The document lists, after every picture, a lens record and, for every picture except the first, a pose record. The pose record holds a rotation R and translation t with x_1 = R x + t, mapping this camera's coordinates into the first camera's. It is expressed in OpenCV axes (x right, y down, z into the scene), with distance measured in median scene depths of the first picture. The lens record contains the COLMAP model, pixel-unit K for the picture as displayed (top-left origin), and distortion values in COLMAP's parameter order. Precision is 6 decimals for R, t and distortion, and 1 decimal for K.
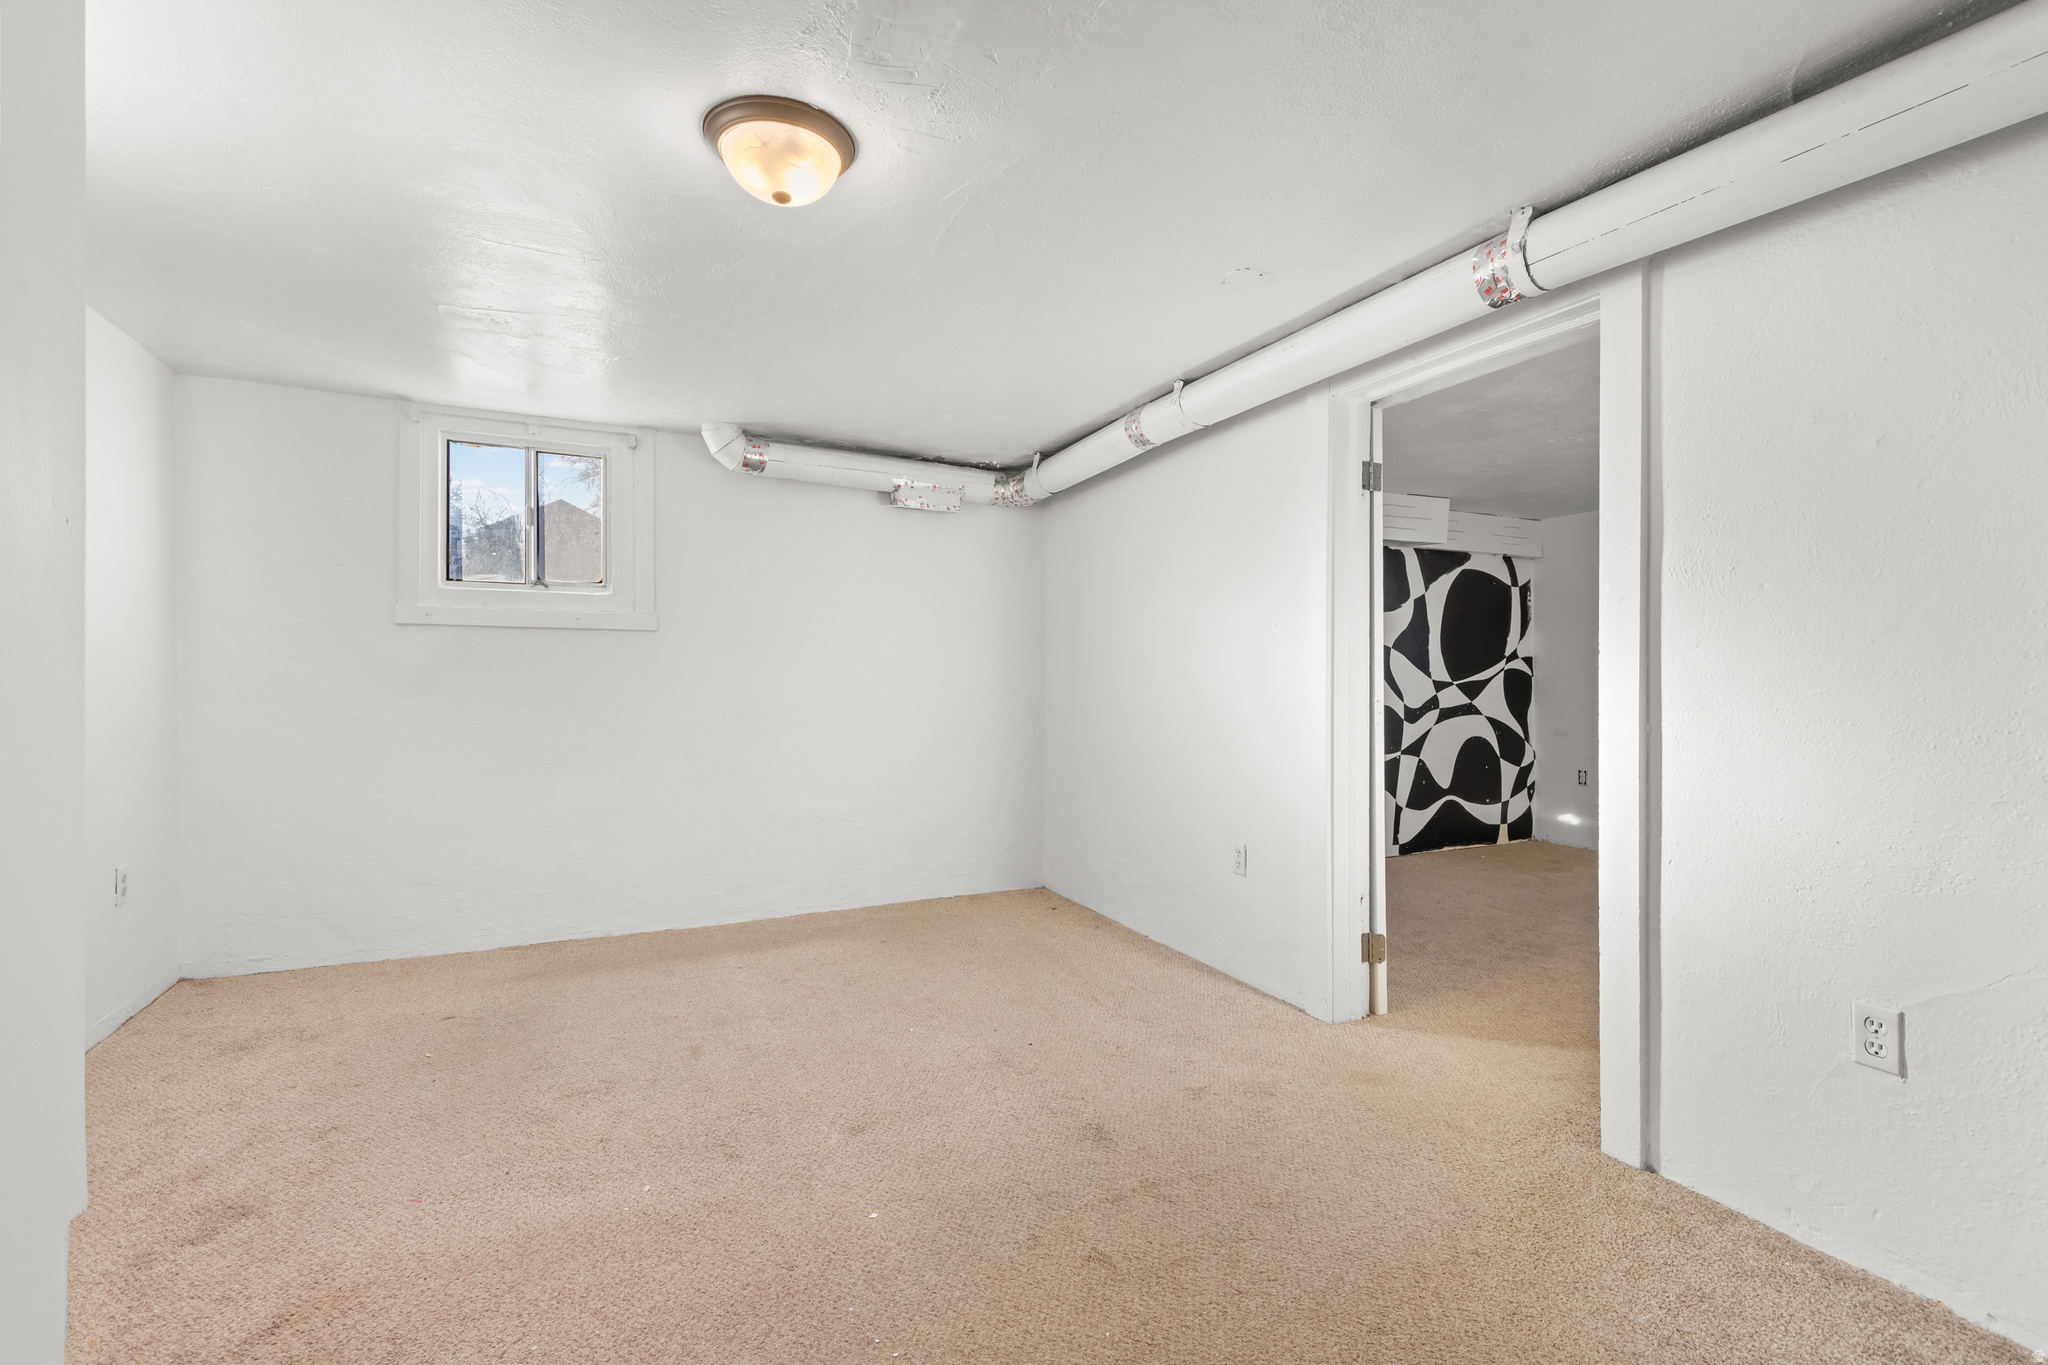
lens RADIAL K [[937.3, 0, 970.3], [0, 937.3, 677.7], [0, 0, 1]] dist [-0.000615, 0.000039]
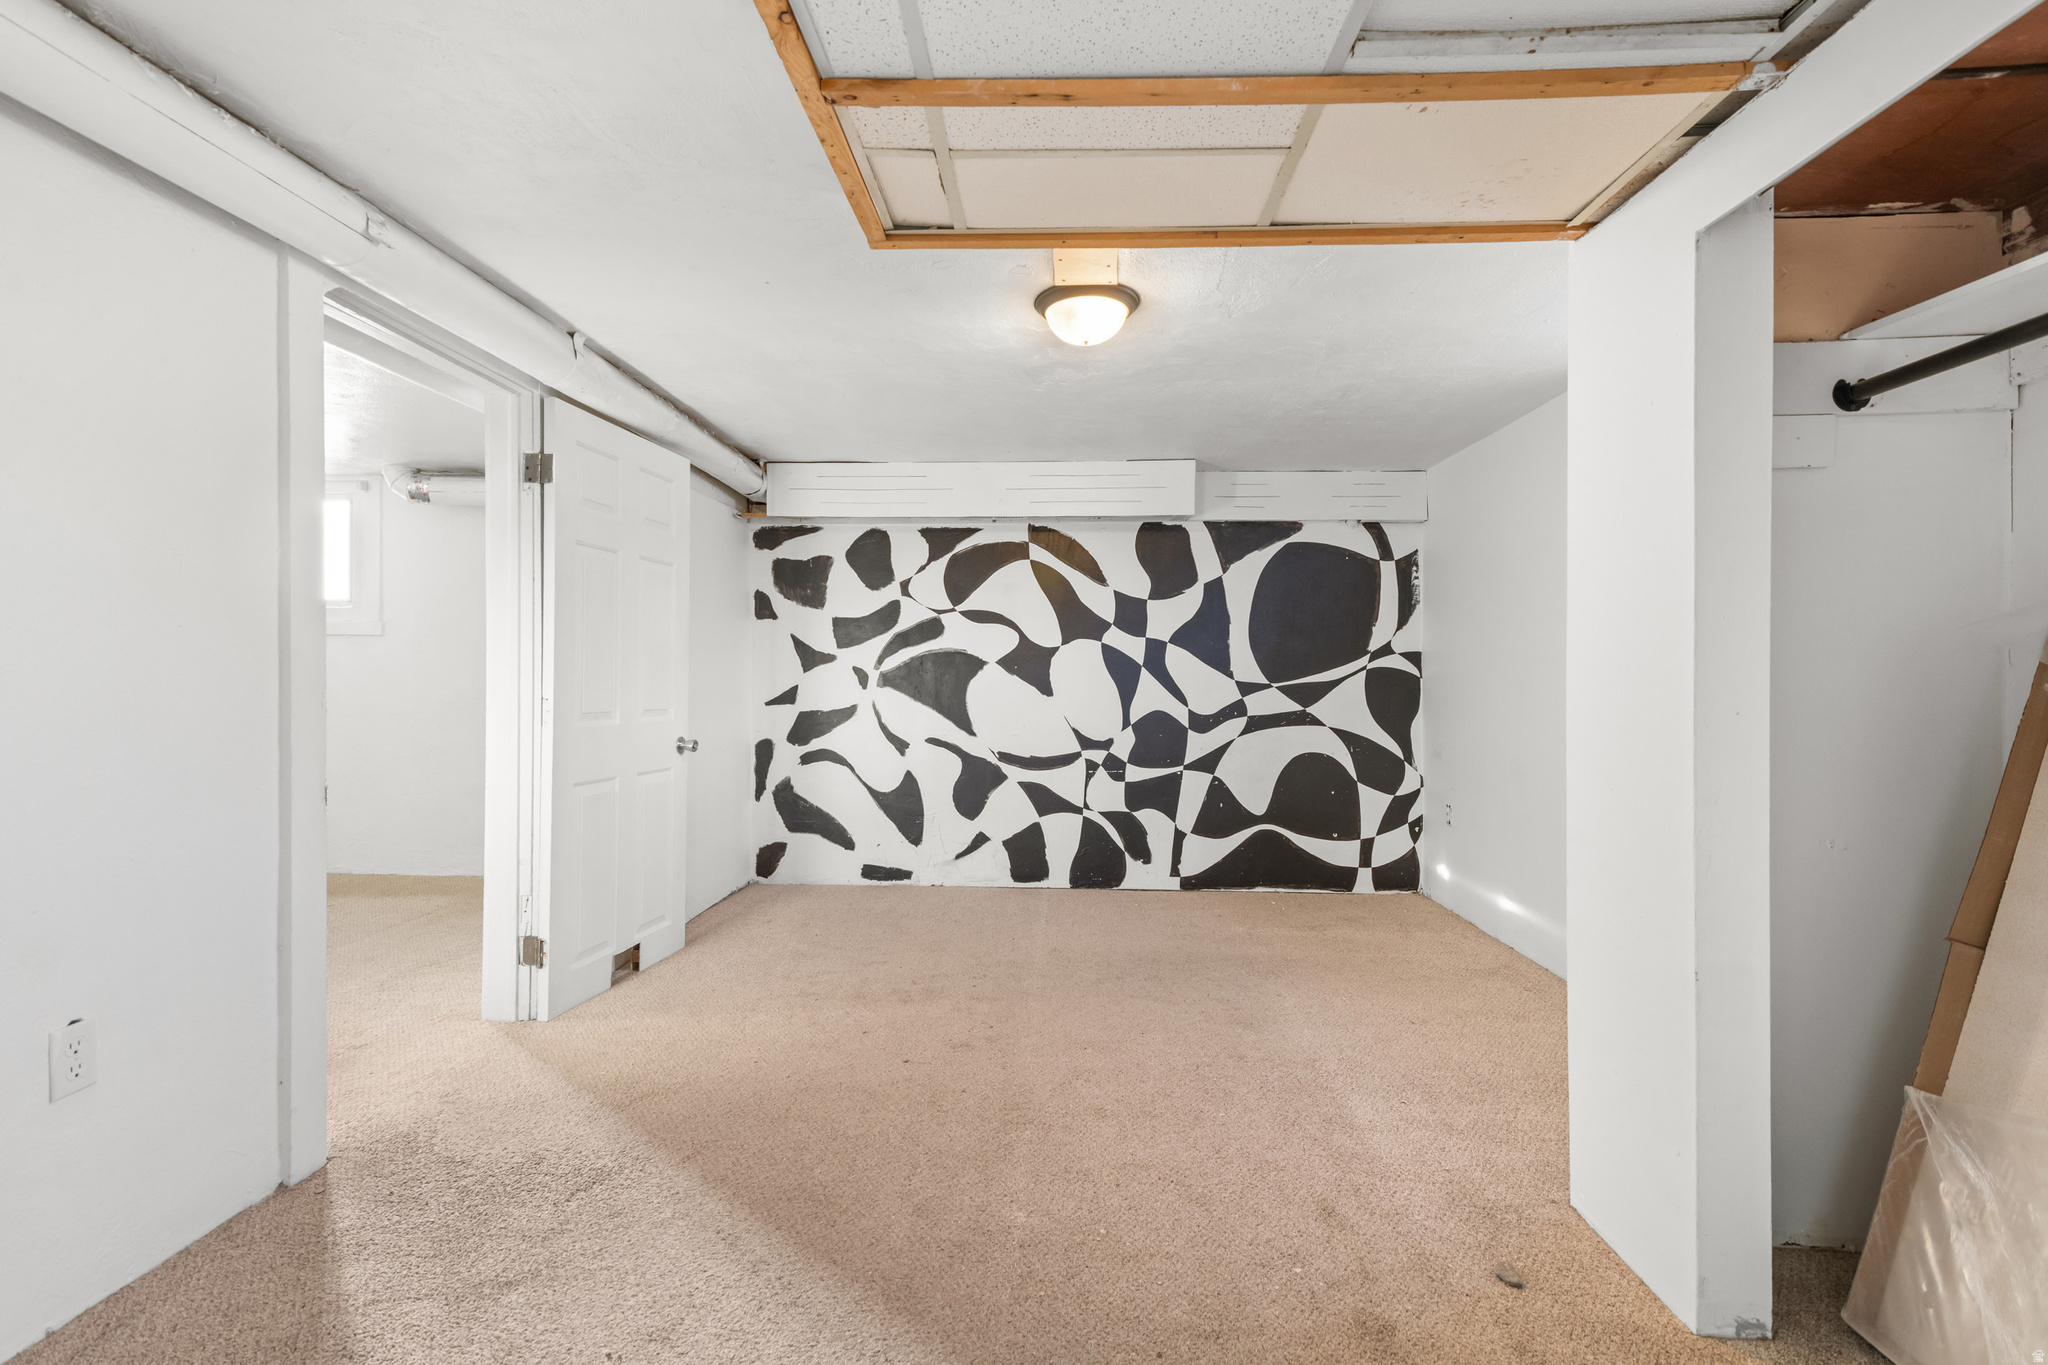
lens RADIAL K [[937.3, 0, 1024.0], [0, 937.3, 676.2], [0, 0, 1]] dist [-0.000615, 0.000039]
pose [[0.892999, 0.007794, -0.449991, 0.683284], [-0.007077, 0.999970, 0.003275, -0.002951], [0.450003, 0.000260, 0.893027, 0.184069]]
